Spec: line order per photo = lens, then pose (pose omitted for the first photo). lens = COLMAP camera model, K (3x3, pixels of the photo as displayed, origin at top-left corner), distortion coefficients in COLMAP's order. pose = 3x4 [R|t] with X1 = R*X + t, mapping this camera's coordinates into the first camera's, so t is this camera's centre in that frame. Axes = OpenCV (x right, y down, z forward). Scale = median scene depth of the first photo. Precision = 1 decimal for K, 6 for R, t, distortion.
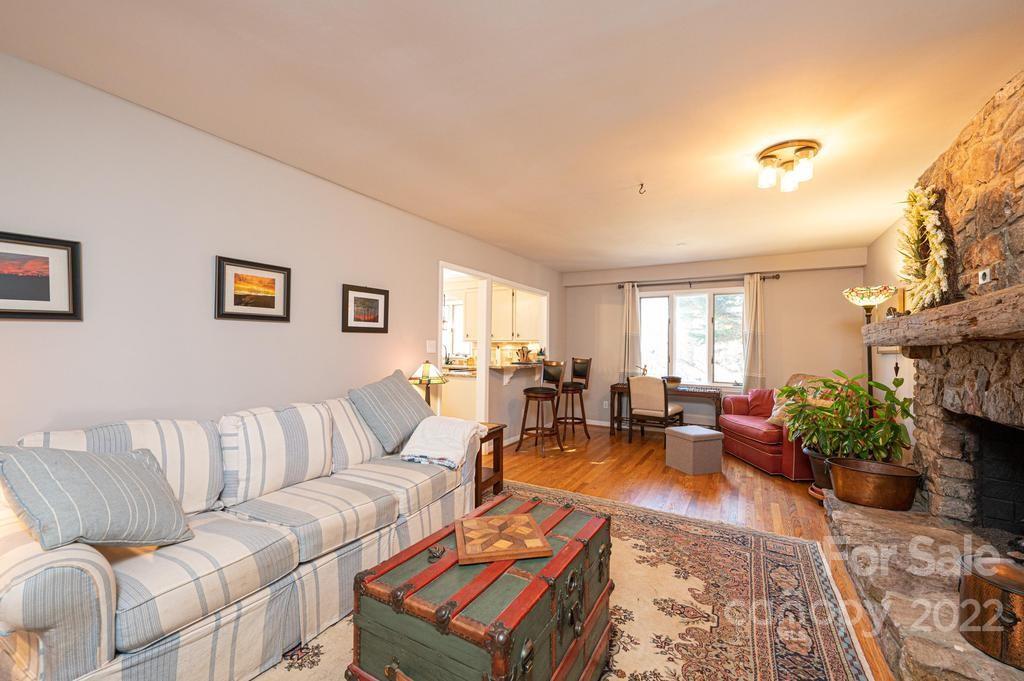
lens RADIAL K [[406.4, 0, 513.0], [0, 406.4, 343.8], [0, 0, 1]] dist [-0.000306, 0.000281]
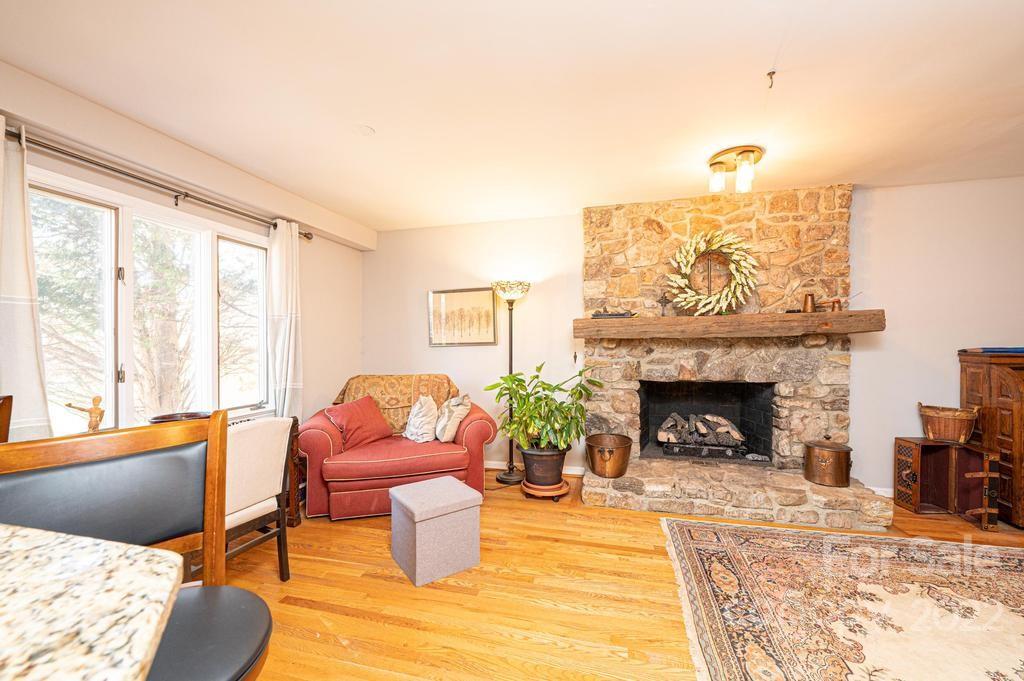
lens RADIAL K [[406.4, 0, 513.0], [0, 406.4, 343.8], [0, 0, 1]] dist [-0.000306, 0.000281]
pose [[-0.270646, -0.019531, 0.962481, -0.204797], [-0.002823, 0.999806, 0.019495, -0.000779], [-0.962675, 0.002559, -0.270649, 1.852883]]
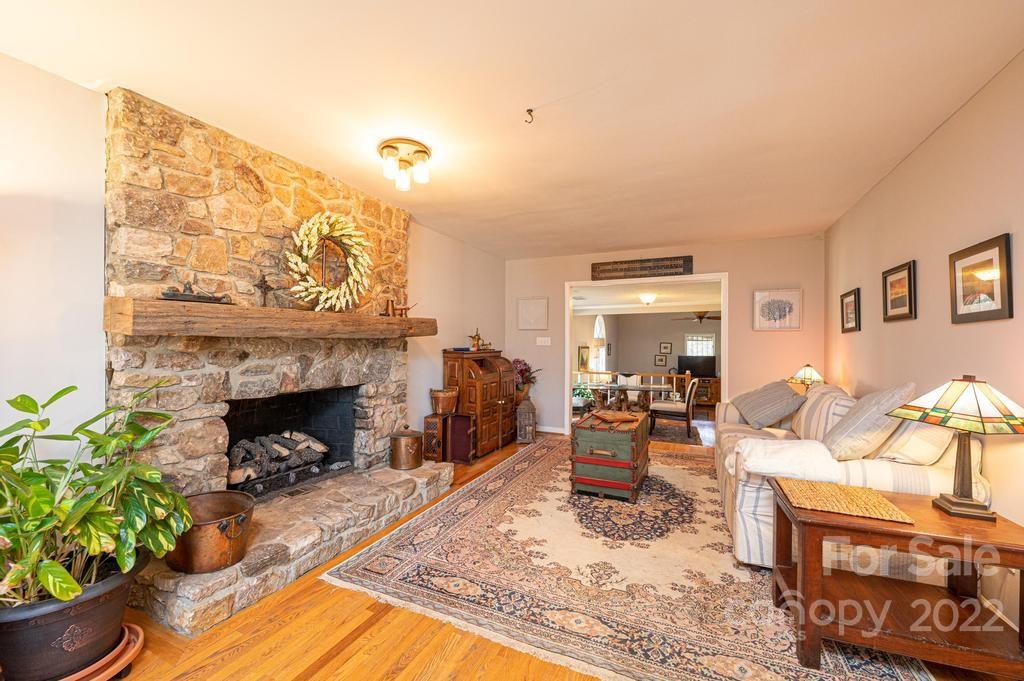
lens RADIAL K [[406.4, 0, 513.0], [0, 406.4, 343.8], [0, 0, 1]] dist [-0.000306, 0.000281]
pose [[-0.996228, -0.017887, -0.084912, 0.486185], [-0.017665, 0.999838, -0.003368, 0.013332], [0.084958, -0.001855, -0.996383, 2.045044]]
